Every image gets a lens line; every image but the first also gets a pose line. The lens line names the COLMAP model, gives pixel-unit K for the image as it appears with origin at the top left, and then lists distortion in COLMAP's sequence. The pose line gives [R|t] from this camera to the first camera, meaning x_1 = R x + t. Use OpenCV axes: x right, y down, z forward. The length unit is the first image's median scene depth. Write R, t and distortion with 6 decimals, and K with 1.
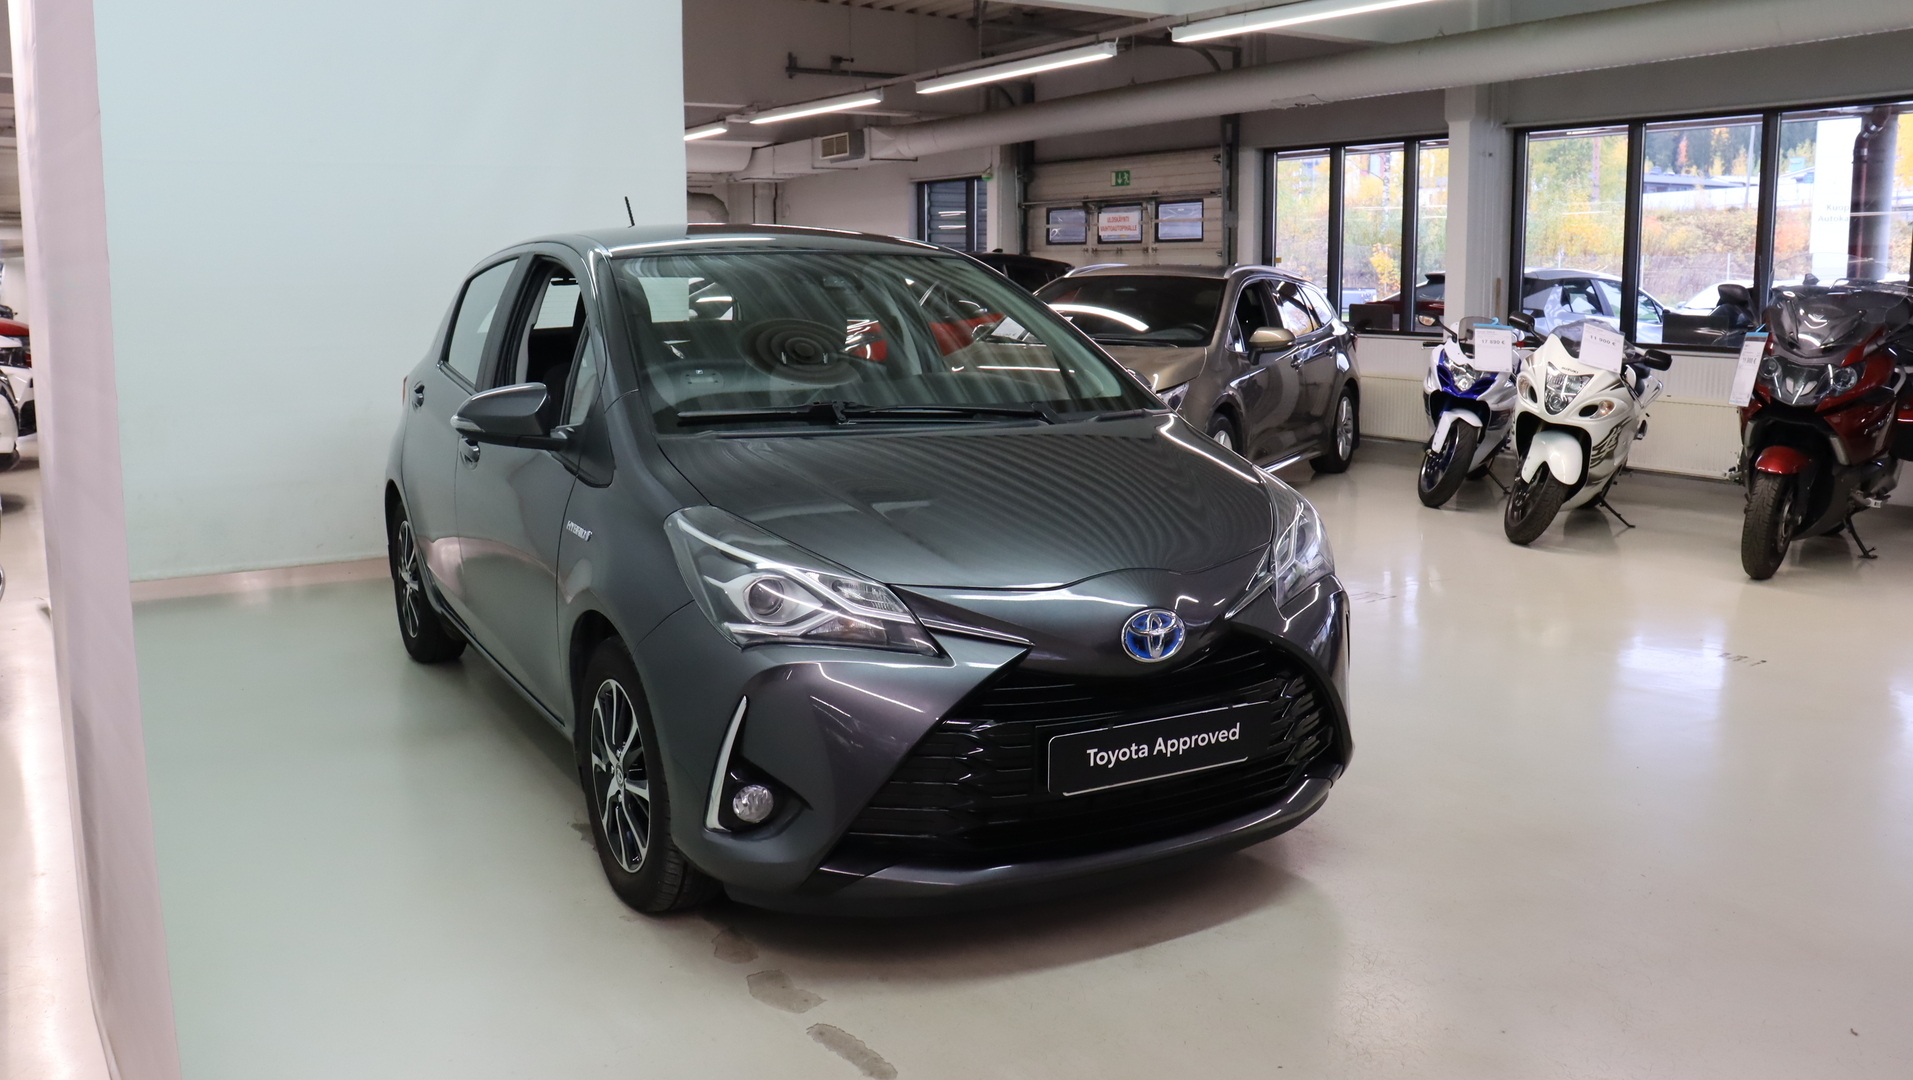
lens RADIAL K [[1602.5, 0, 969.6], [0, 1602.5, 548.7], [0, 0, 1]] dist [-0.162295, 0.111782]
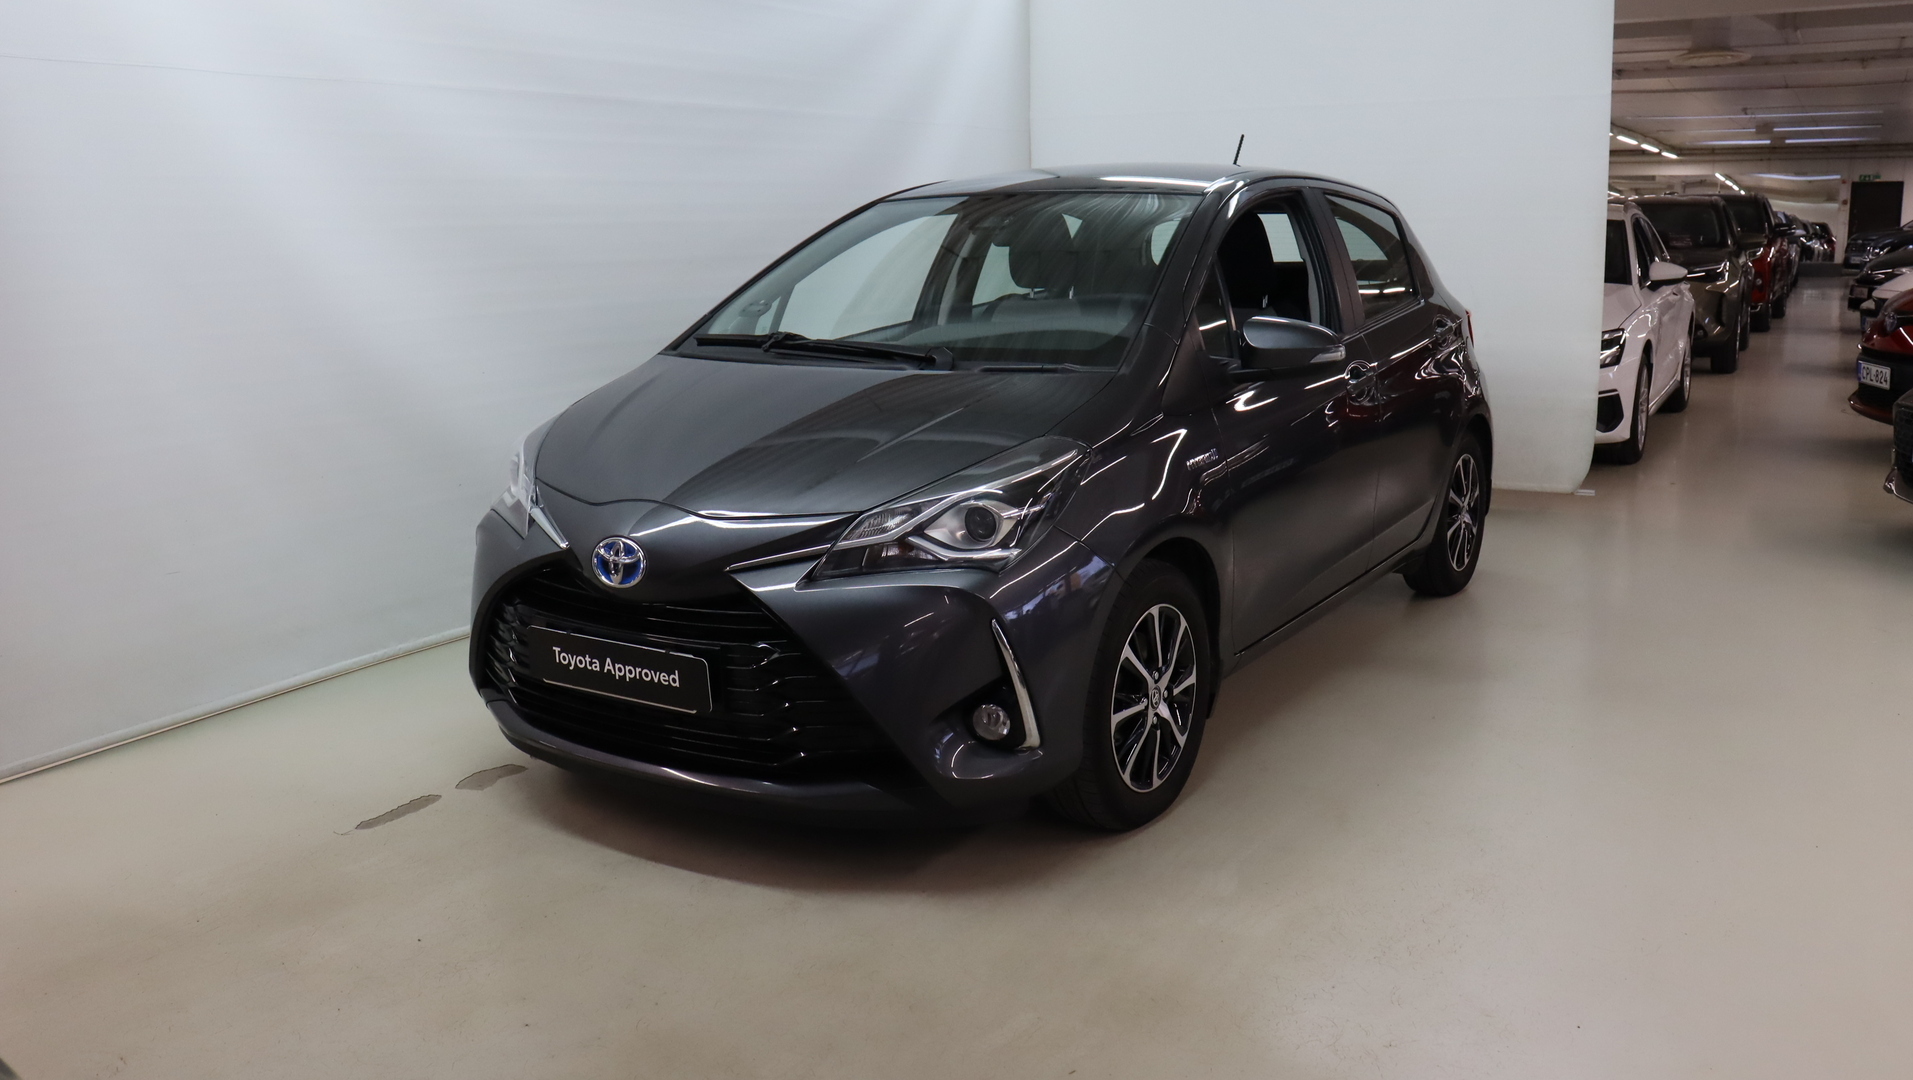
lens RADIAL K [[1602.5, 0, 965.9], [0, 1602.5, 532.8], [0, 0, 1]] dist [-0.162295, 0.111782]
pose [[0.468203, 0.168270, -0.867451, 0.256133], [-0.137639, 0.983606, 0.116512, -0.027116], [0.872835, 0.064843, 0.483688, 0.155177]]
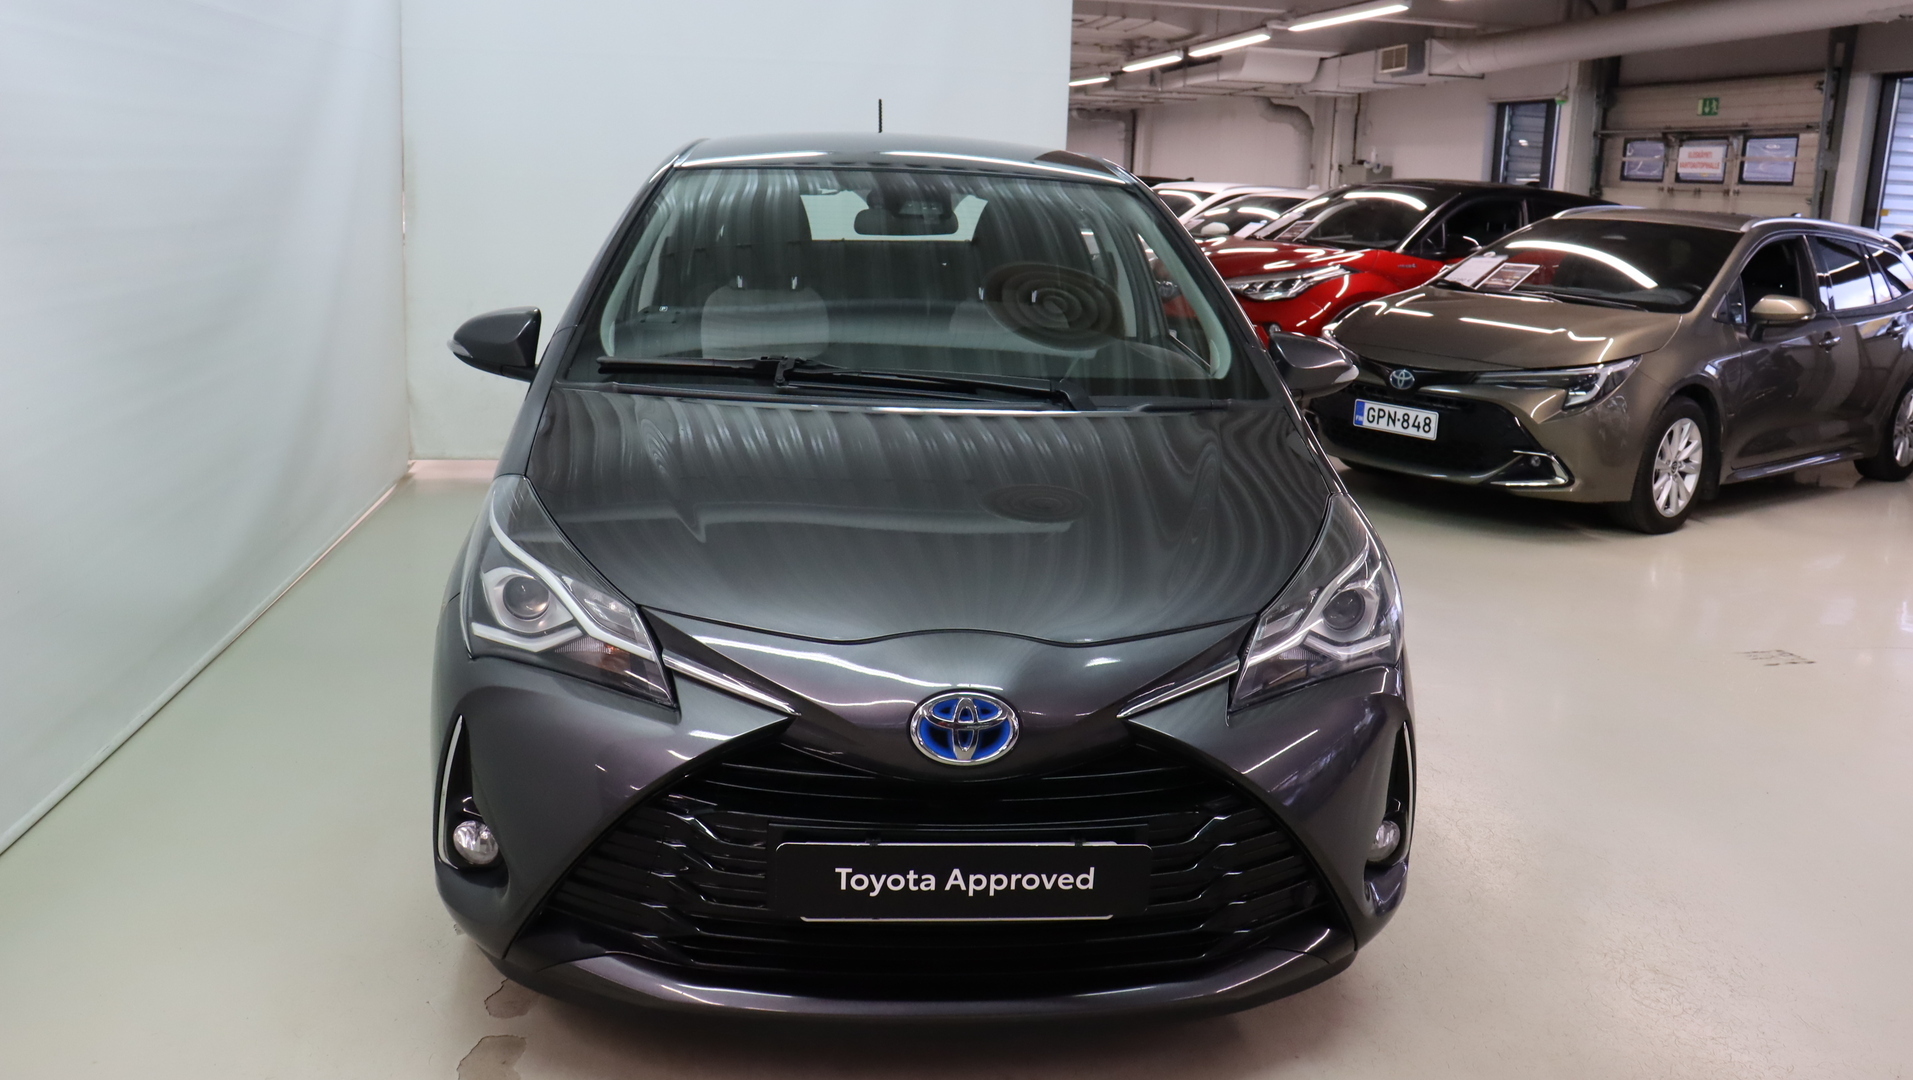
lens RADIAL K [[1602.5, 0, 937.4], [0, 1602.5, 538.6], [0, 0, 1]] dist [-0.162295, 0.111782]
pose [[0.908023, 0.127446, -0.399065, 0.085361], [-0.108048, 0.991619, 0.070836, -0.017870], [0.404748, -0.021203, 0.914182, 0.077144]]
